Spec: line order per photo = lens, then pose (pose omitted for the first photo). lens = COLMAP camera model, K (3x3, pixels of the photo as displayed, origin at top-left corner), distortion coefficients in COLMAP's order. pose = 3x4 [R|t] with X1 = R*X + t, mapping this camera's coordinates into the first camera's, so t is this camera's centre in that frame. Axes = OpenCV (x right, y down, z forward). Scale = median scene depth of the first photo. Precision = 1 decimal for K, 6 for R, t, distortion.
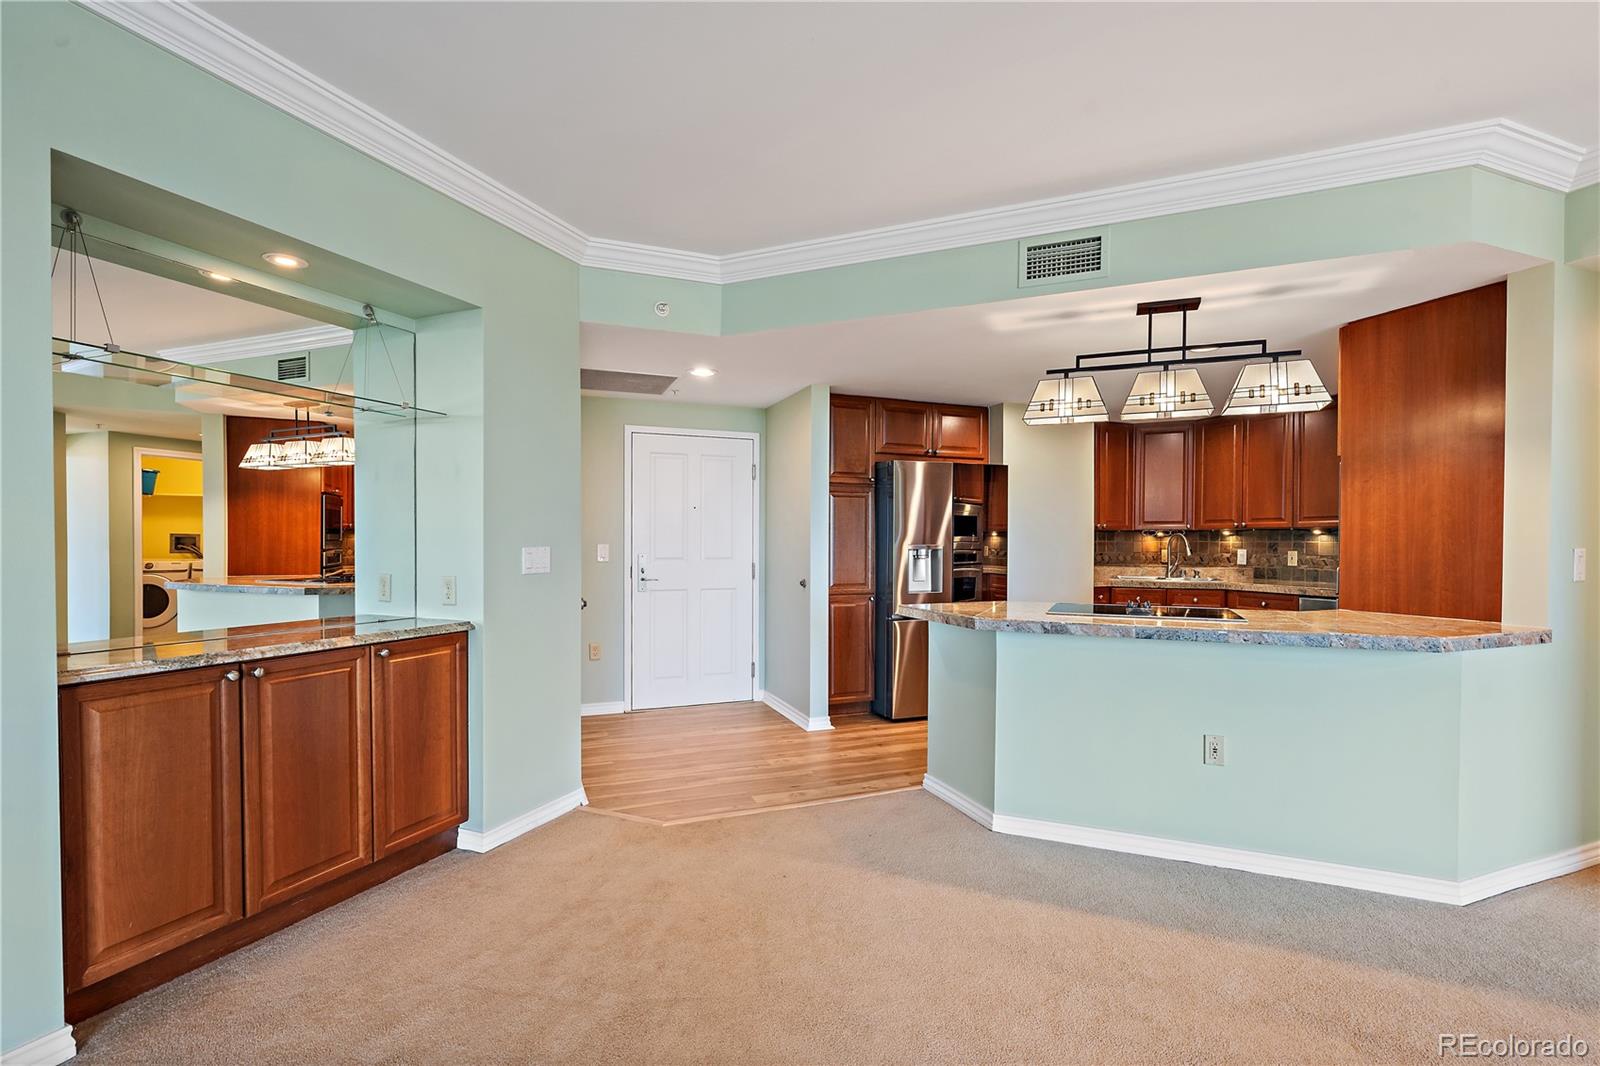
lens RADIAL K [[722.6, 0, 798.3], [0, 722.6, 544.6], [0, 0, 1]] dist [-0.003638, -0.000114]
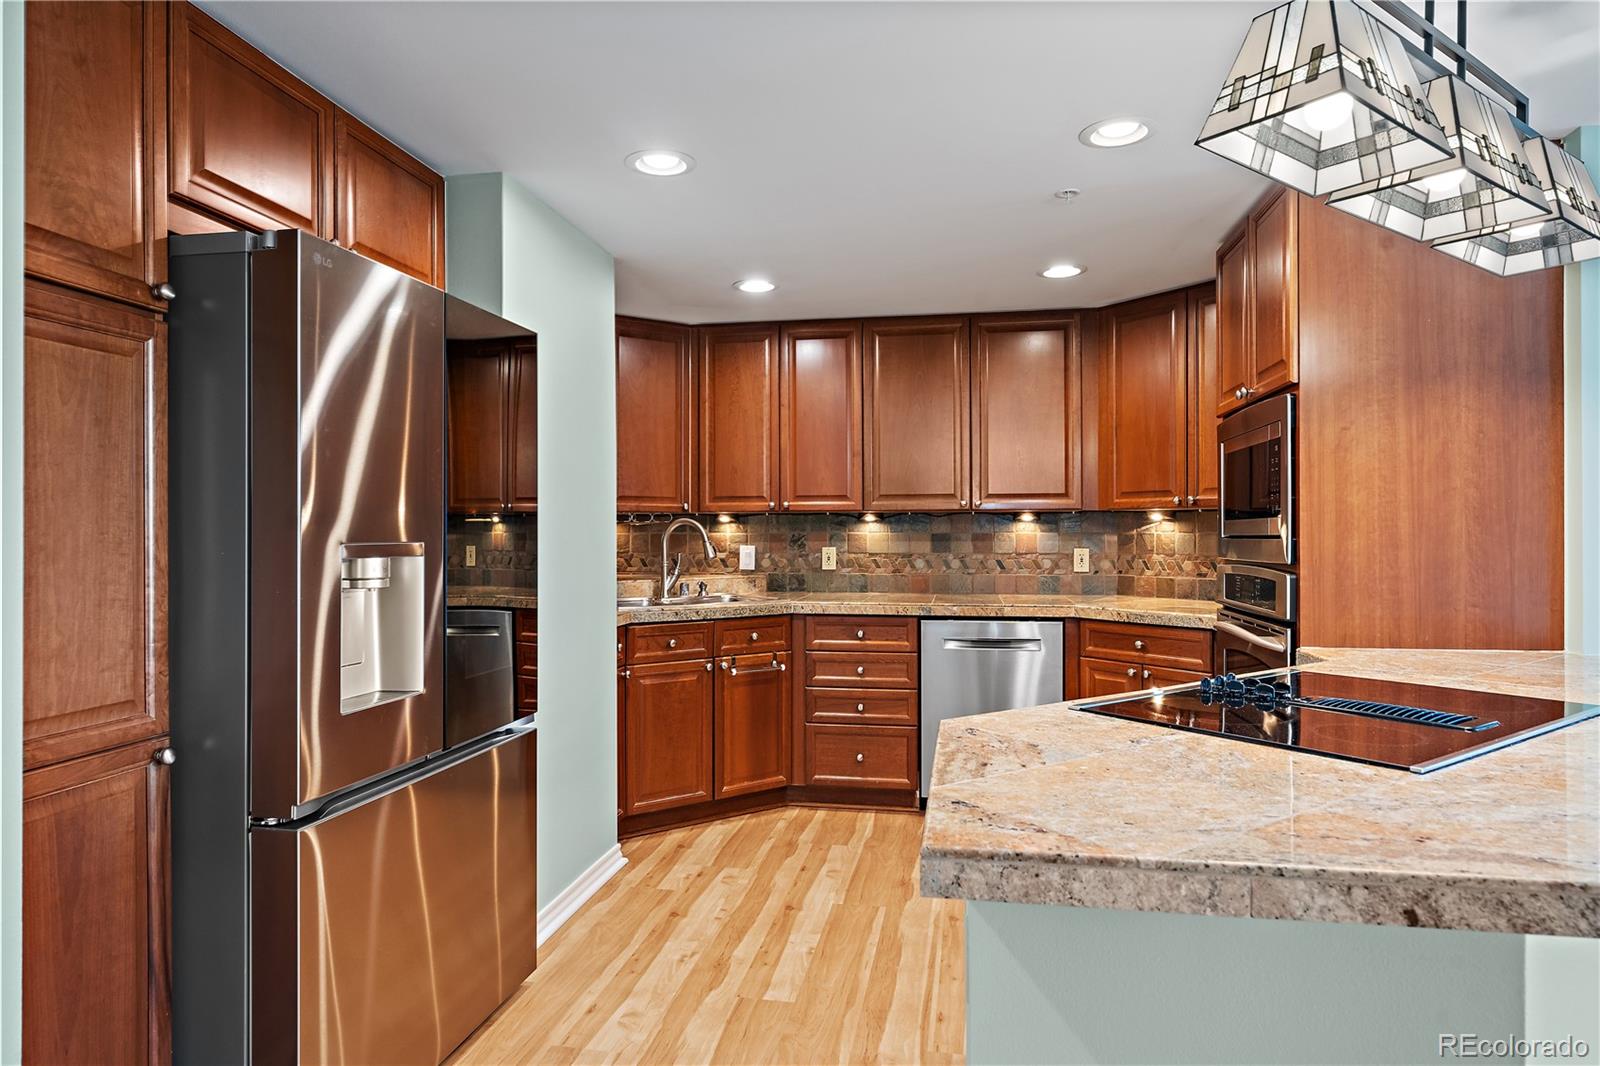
lens RADIAL K [[946.3, 0, 806.6], [0, 946.3, 534.8], [0, 0, 1]] dist [-0.002446, -0.002186]
pose [[0.507536, -0.002549, 0.861627, -0.074570], [0.006619, 0.999978, -0.000941, -0.001692], [-0.861605, 0.006181, 0.507542, 0.665167]]
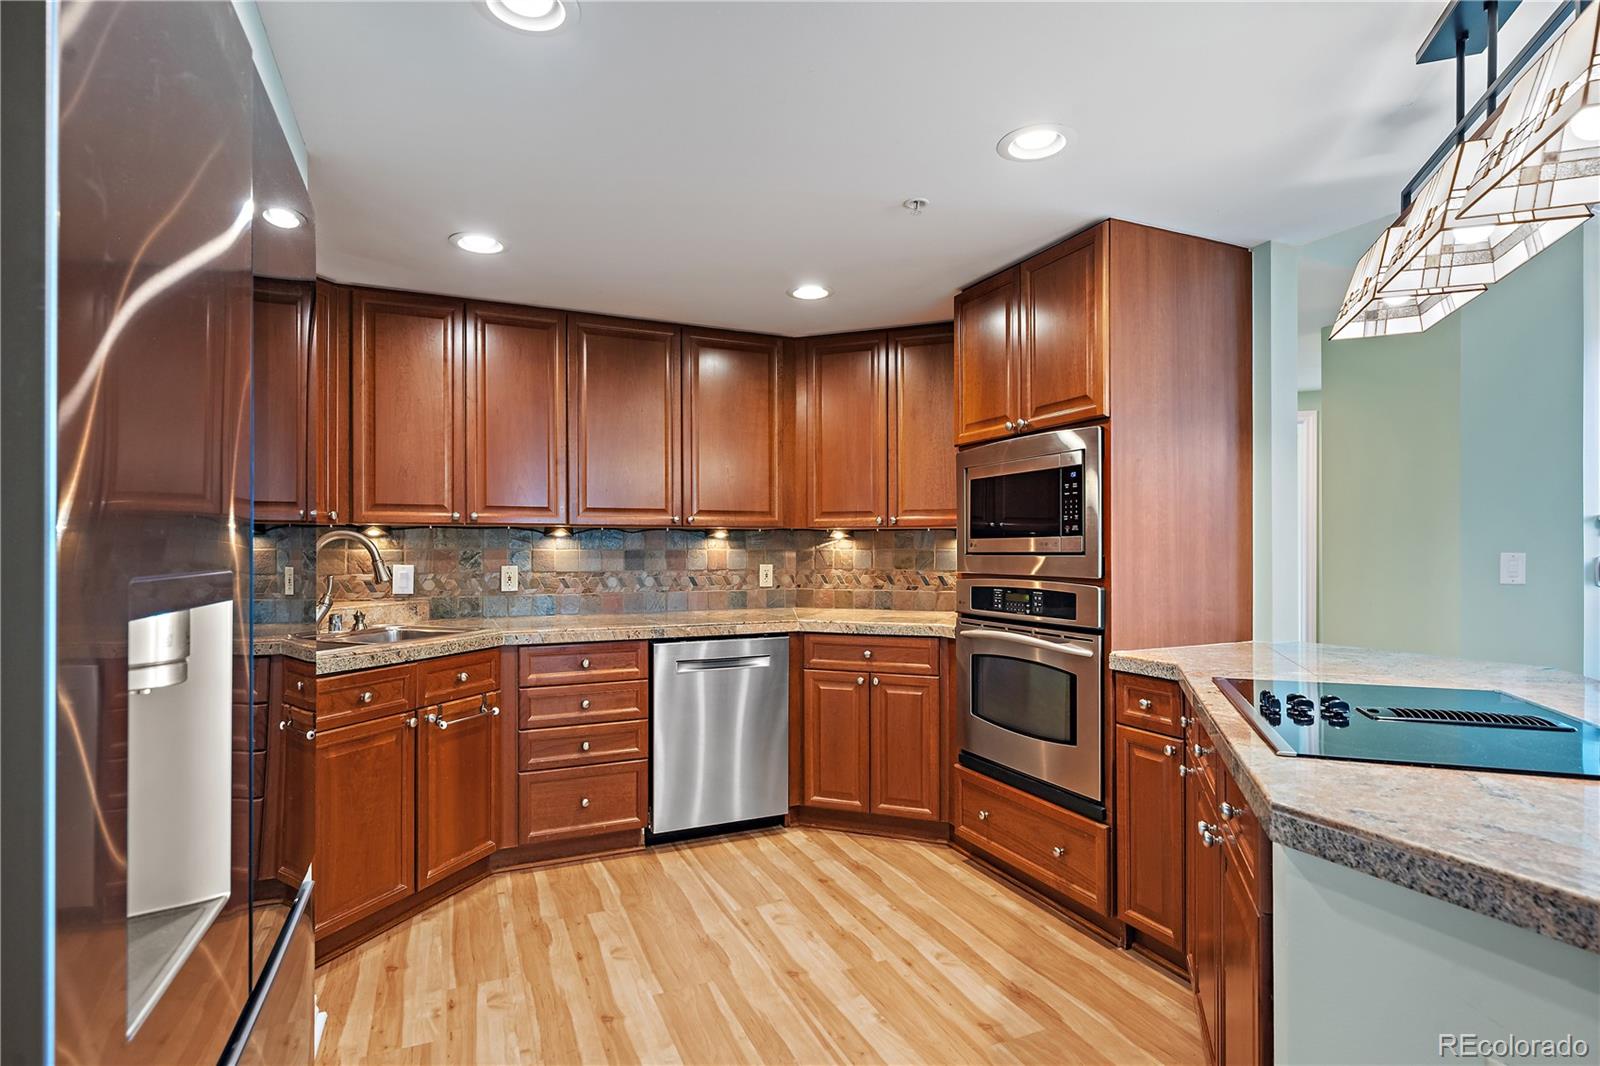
lens RADIAL K [[796.3, 0, 813.7], [0, 796.3, 552.0], [0, 0, 1]] dist [-0.017149, -0.000248]
pose [[-0.073900, -0.003577, 0.997259, 0.037128], [0.006230, 0.999972, 0.004048, -0.003416], [-0.997246, 0.006512, -0.073875, 0.919408]]
